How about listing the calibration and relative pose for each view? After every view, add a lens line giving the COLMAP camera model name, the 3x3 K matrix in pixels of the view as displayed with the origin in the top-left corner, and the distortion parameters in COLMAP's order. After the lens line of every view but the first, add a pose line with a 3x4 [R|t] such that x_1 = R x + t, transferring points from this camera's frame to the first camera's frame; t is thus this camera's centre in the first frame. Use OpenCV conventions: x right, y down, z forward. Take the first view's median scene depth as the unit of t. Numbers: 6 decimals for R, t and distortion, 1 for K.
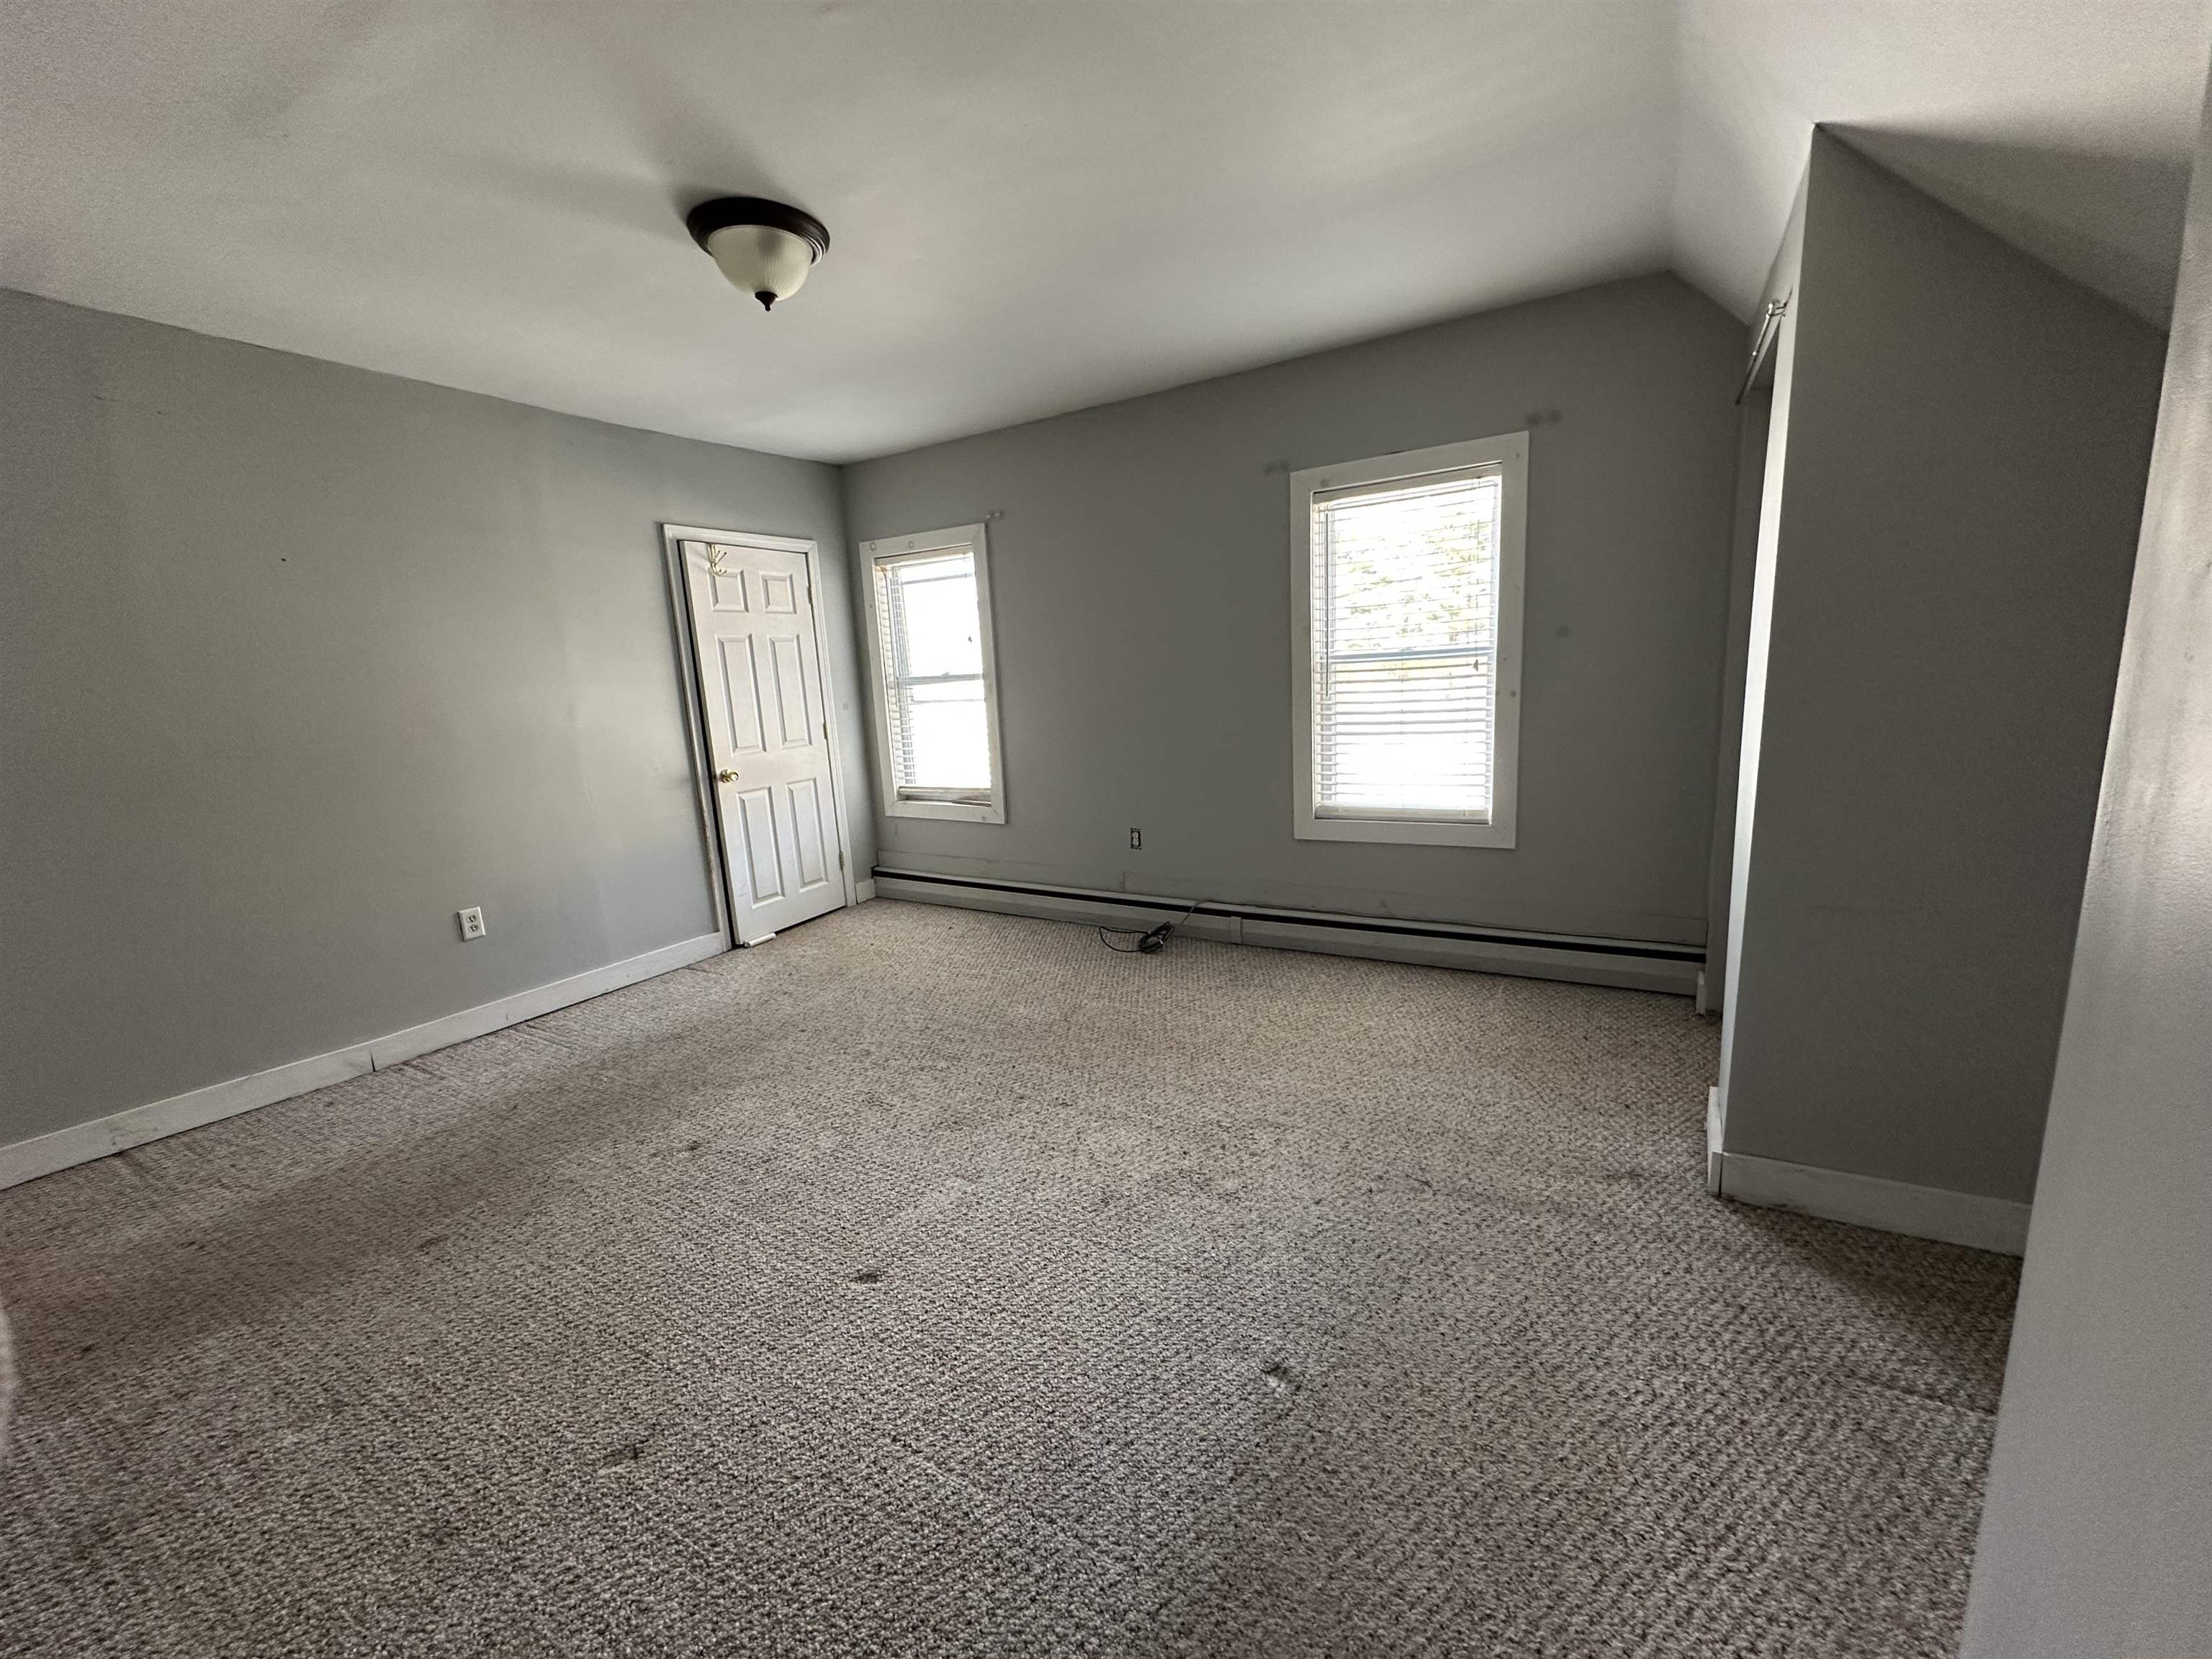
lens RADIAL K [[881.6, 0, 1106.0], [0, 881.6, 829.5], [0, 0, 1]] dist [-0.000496, -0.000379]
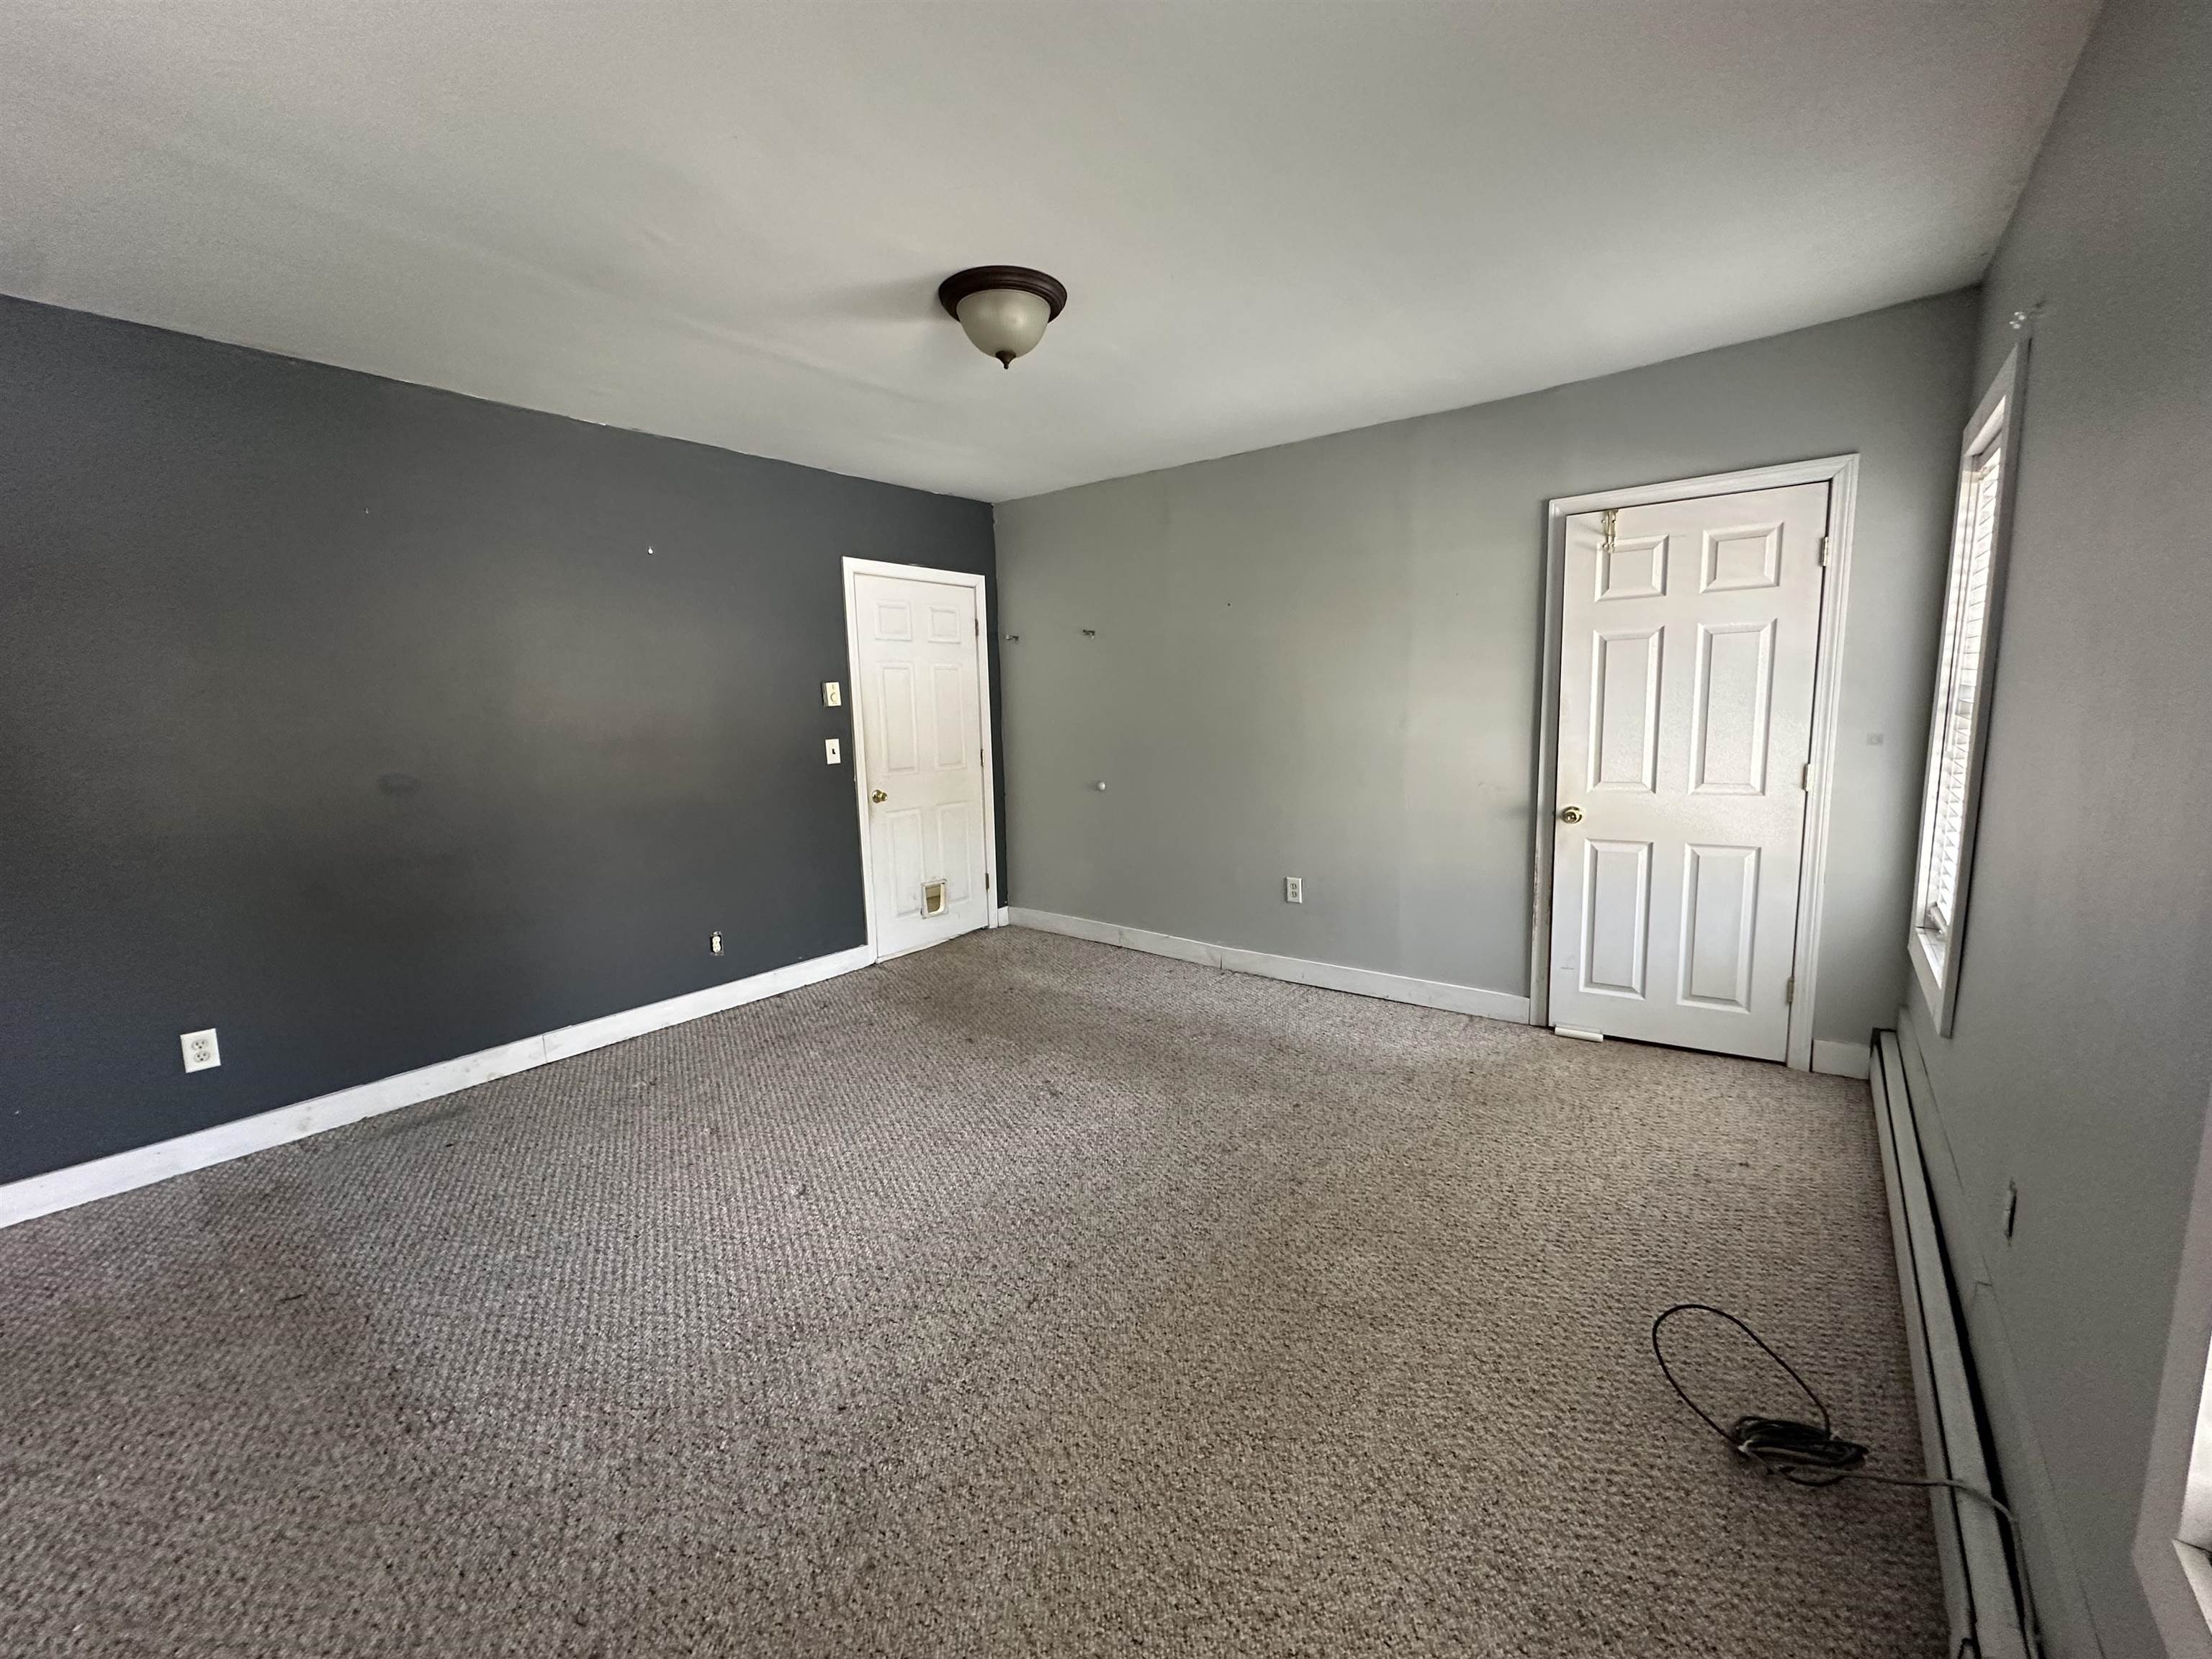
lens RADIAL K [[881.6, 0, 1106.0], [0, 881.6, 829.5], [0, 0, 1]] dist [-0.000496, -0.000379]
pose [[-0.114967, 0.195498, -0.973942, 0.415349], [-0.146191, 0.966438, 0.211248, -0.168774], [0.982553, 0.166668, -0.082529, 0.734711]]
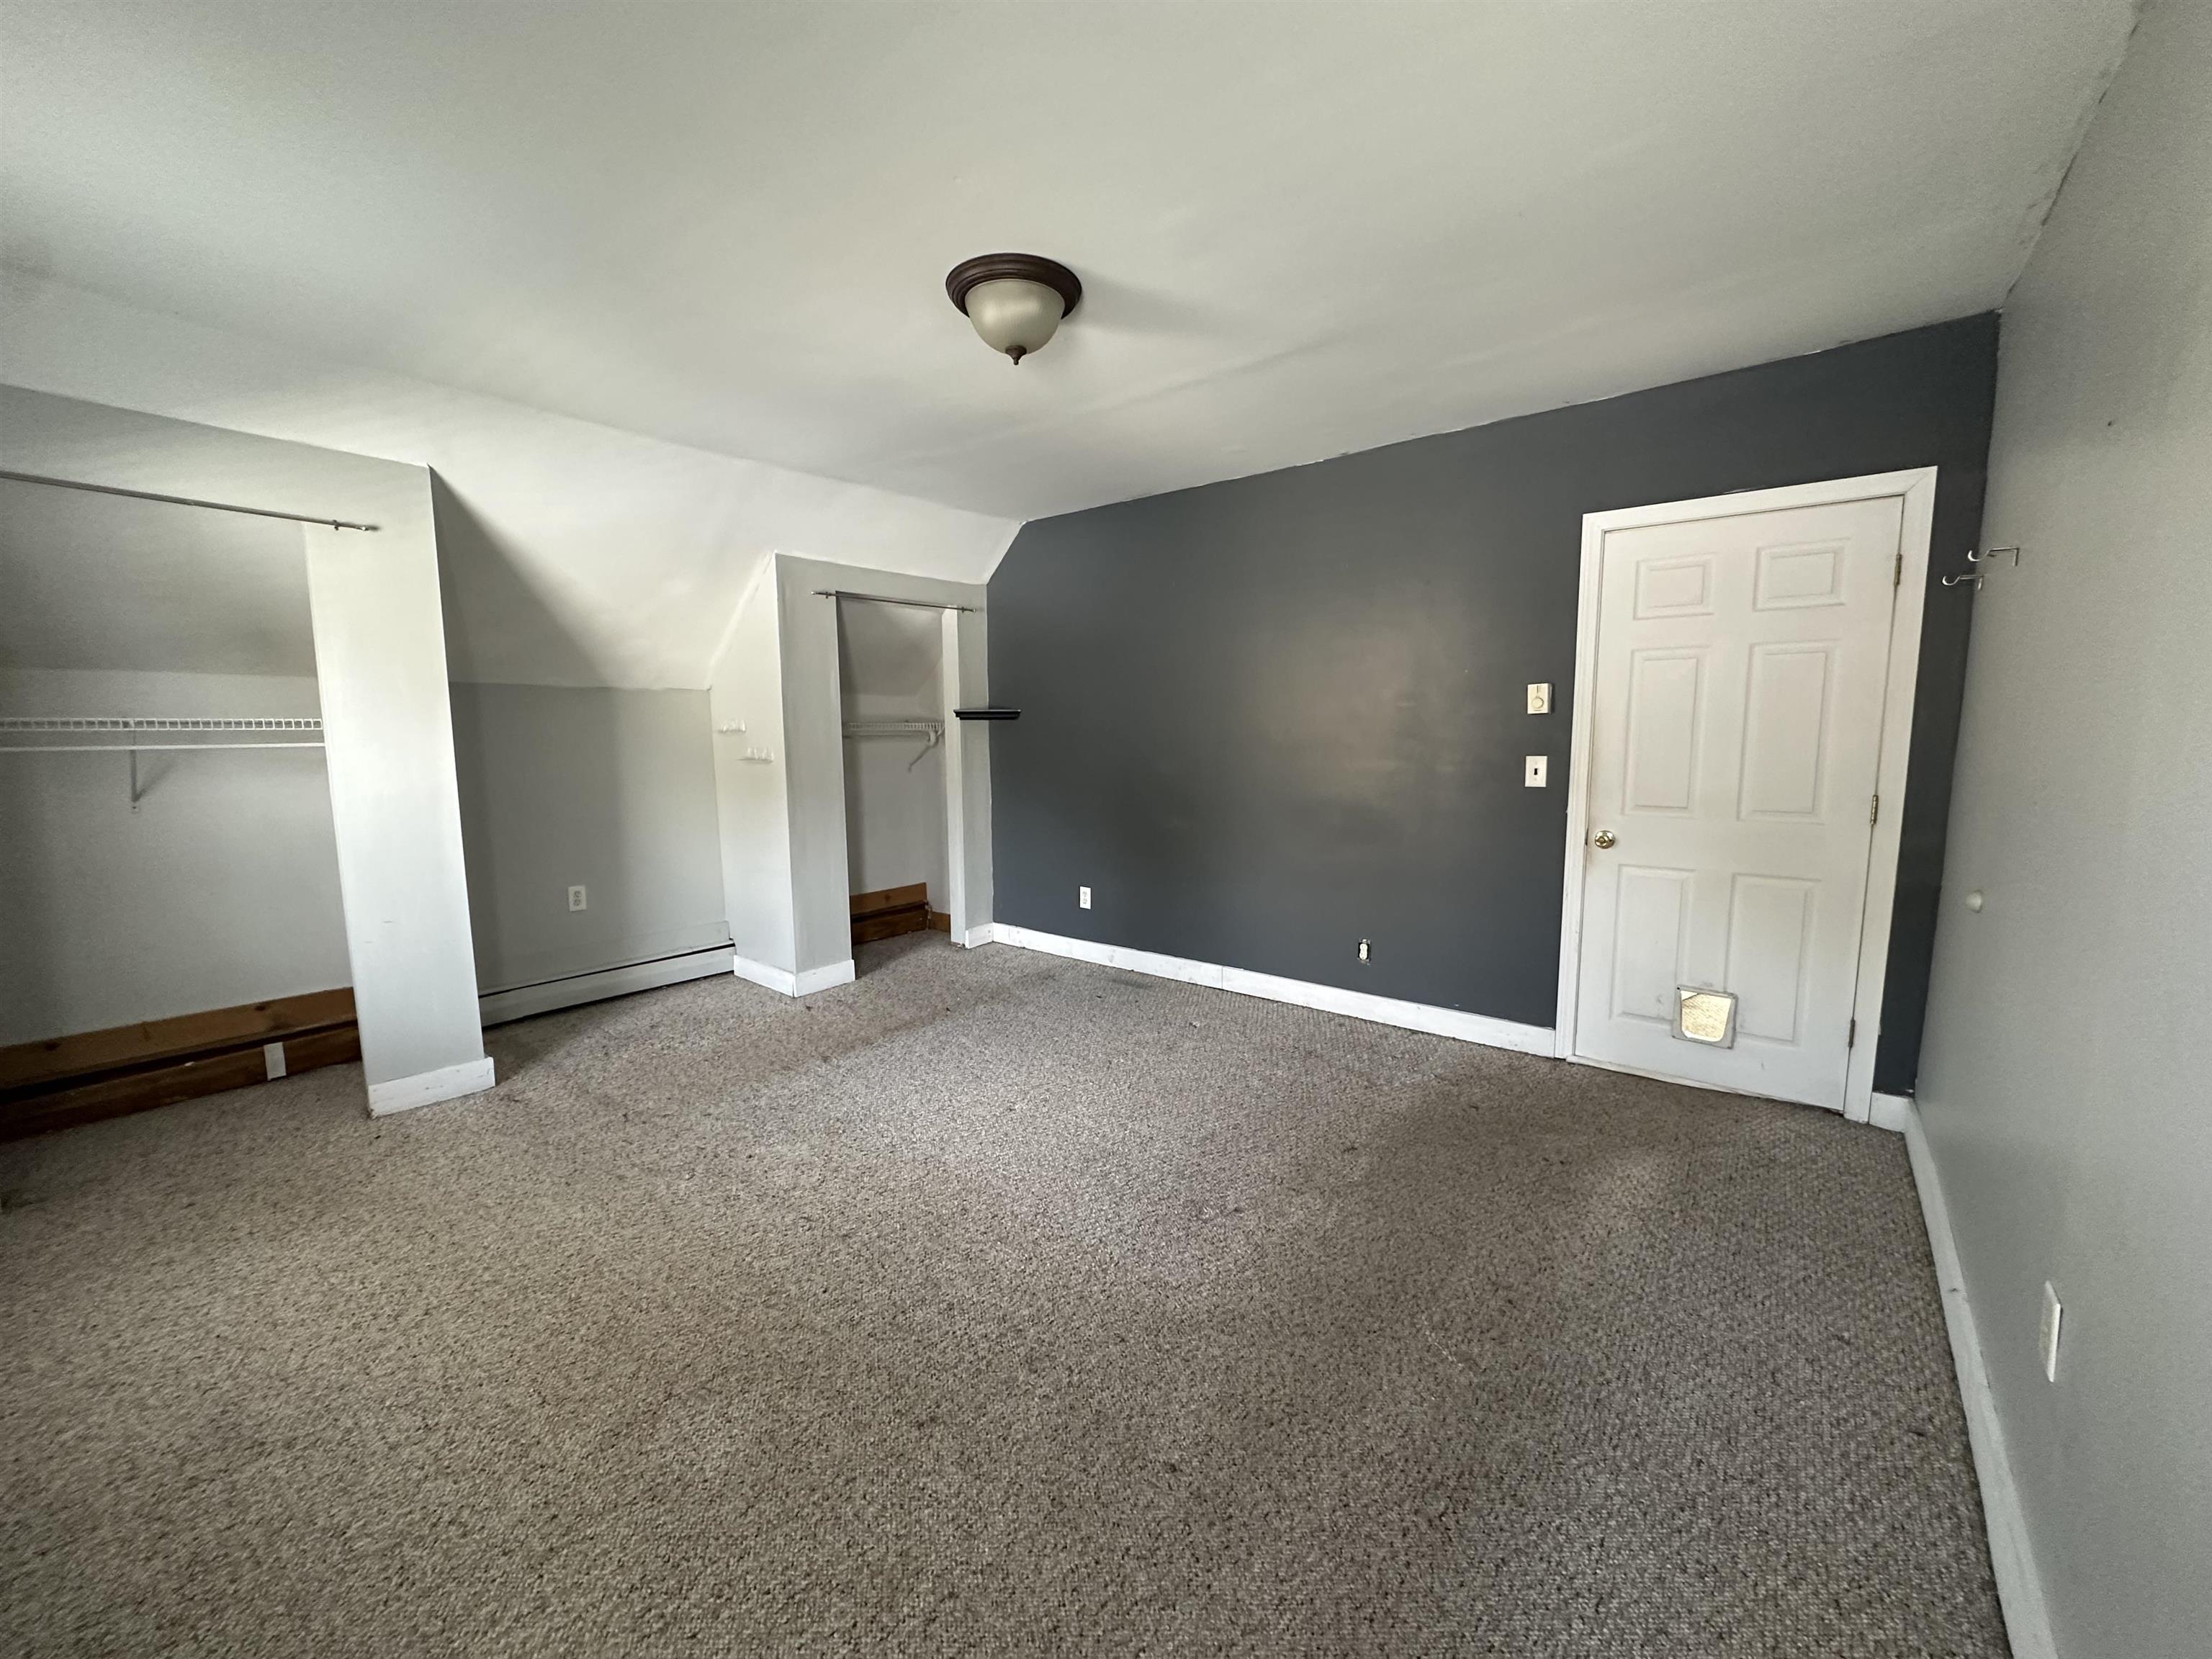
lens RADIAL K [[881.6, 0, 1106.0], [0, 881.6, 829.5], [0, 0, 1]] dist [-0.000496, -0.000379]
pose [[-0.989498, 0.042865, 0.138042, -0.339311], [0.081040, 0.955318, 0.284255, -0.206054], [-0.119689, 0.292457, -0.948759, 1.181093]]
